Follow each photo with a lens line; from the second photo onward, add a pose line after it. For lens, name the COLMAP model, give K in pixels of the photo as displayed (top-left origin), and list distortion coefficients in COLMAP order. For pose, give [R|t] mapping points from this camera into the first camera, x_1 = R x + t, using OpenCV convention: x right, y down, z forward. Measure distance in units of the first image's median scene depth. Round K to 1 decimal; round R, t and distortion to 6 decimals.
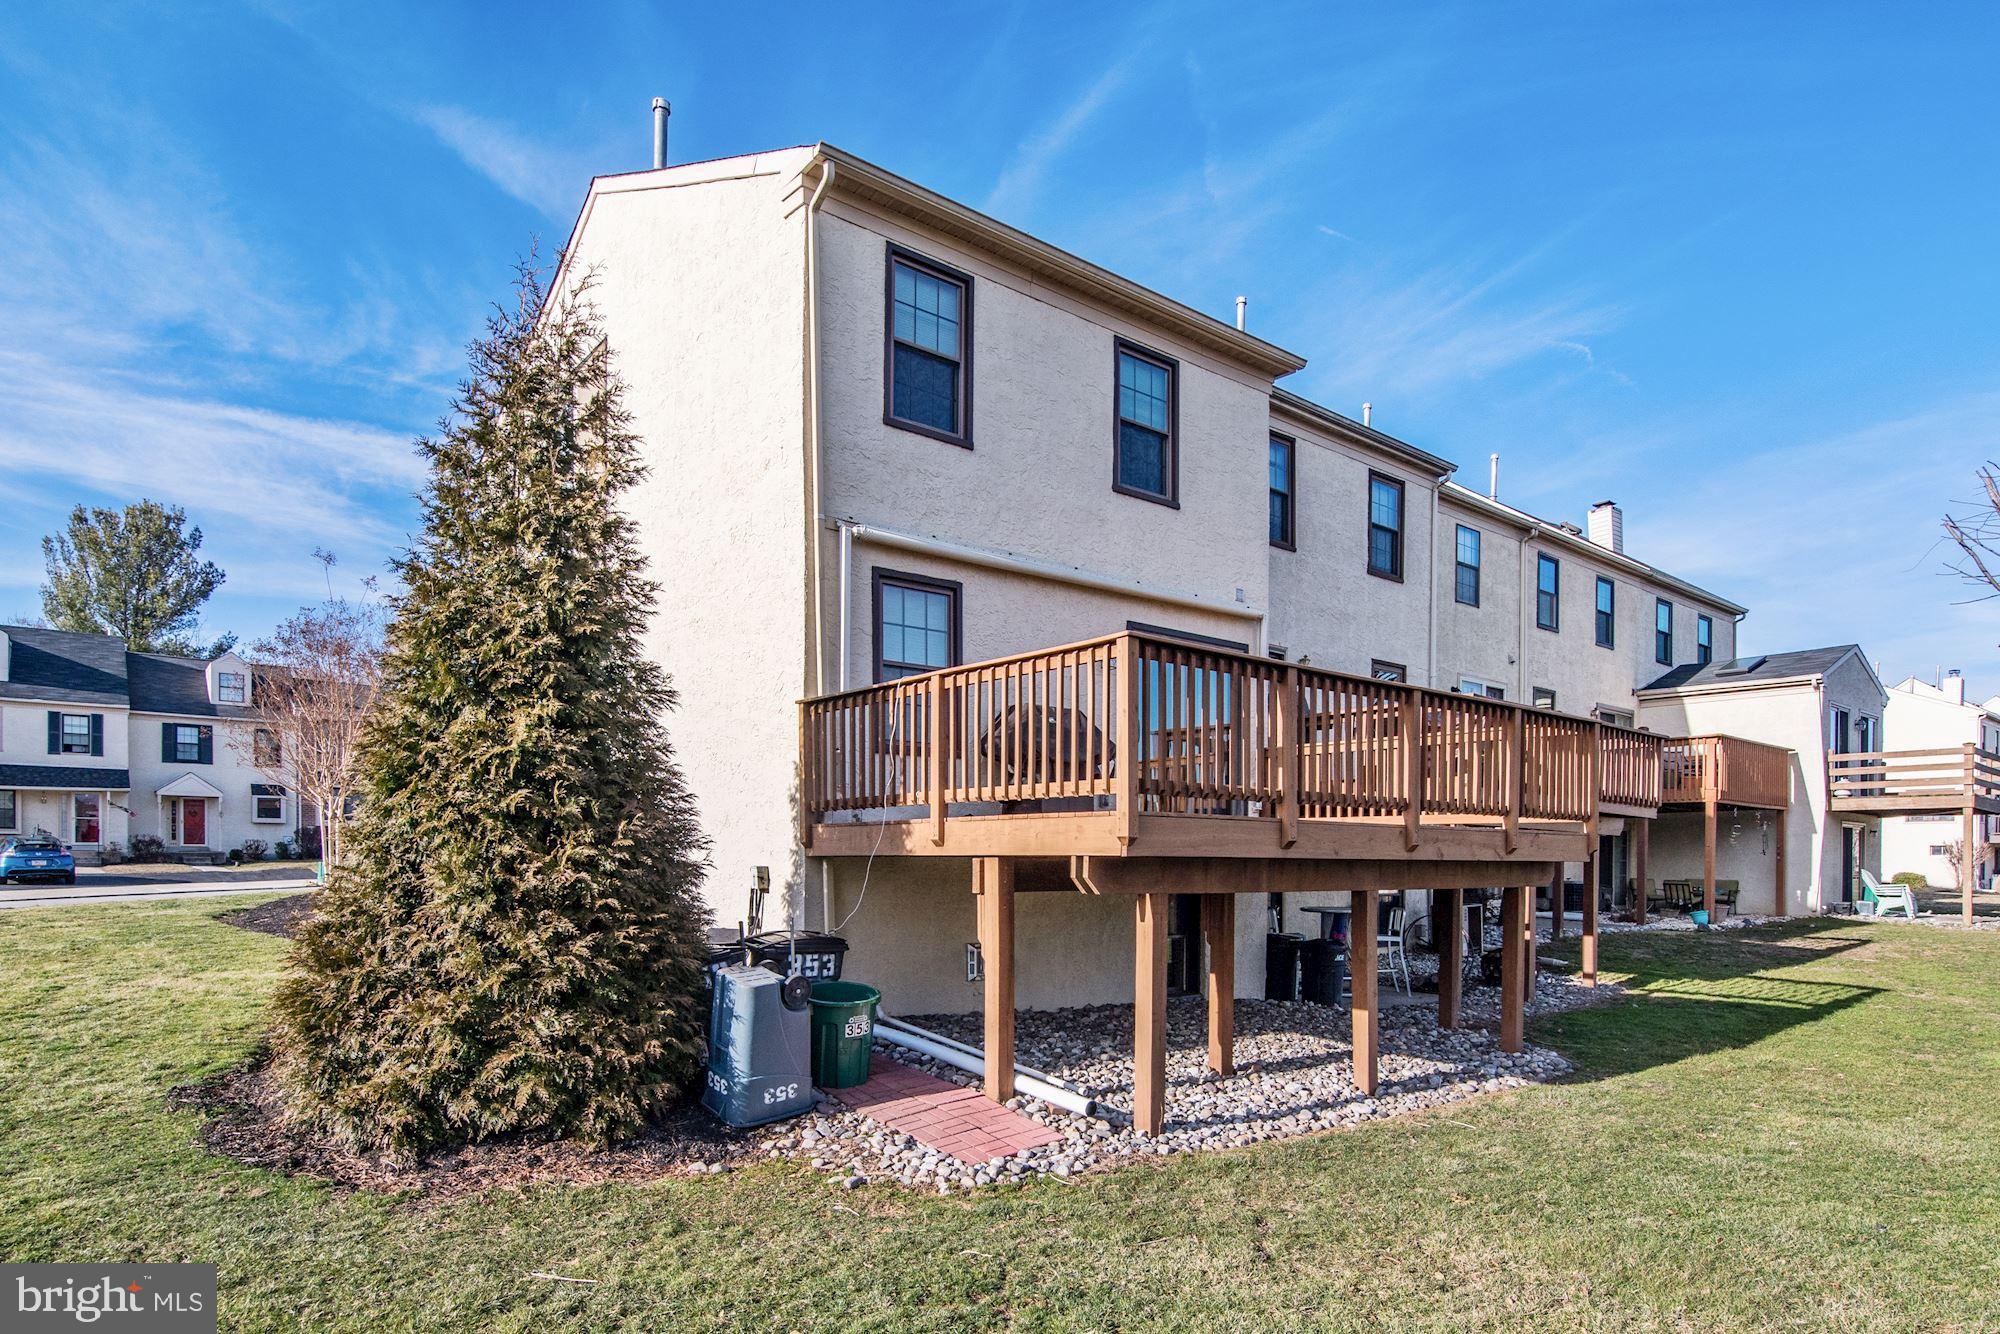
lens RADIAL K [[890.5, 0, 988.1], [0, 890.5, 669.2], [0, 0, 1]] dist [-0.002751, -0.000008]
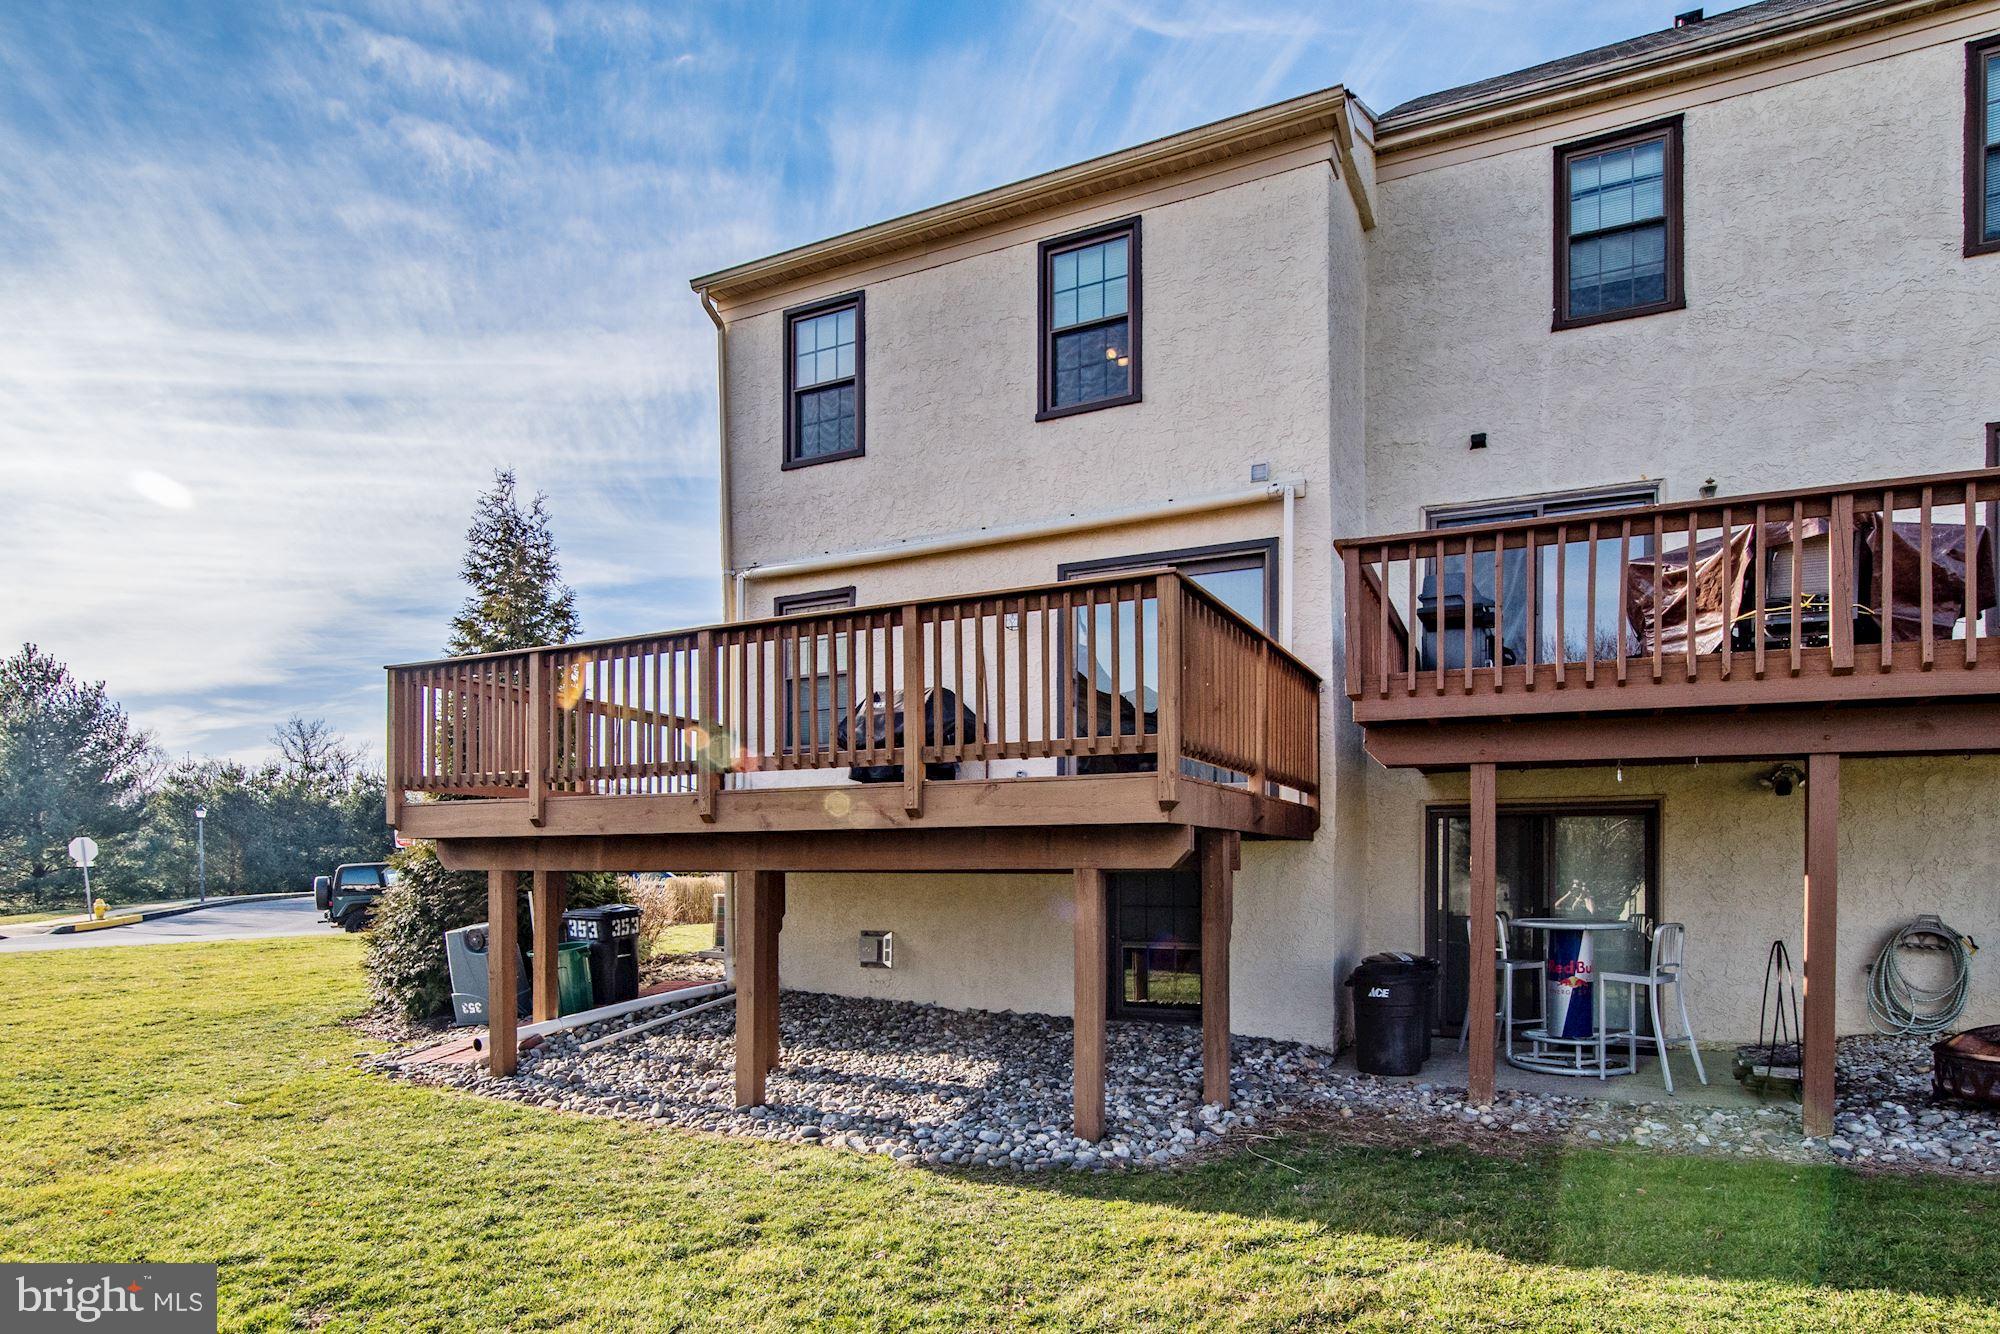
lens RADIAL K [[890.5, 0, 988.1], [0, 890.5, 669.2], [0, 0, 1]] dist [-0.002751, -0.000008]
pose [[0.580397, -0.183916, -0.793293, 0.874217], [0.177249, 0.979338, -0.097367, 0.129022], [0.794809, -0.084099, 0.601004, 0.487226]]
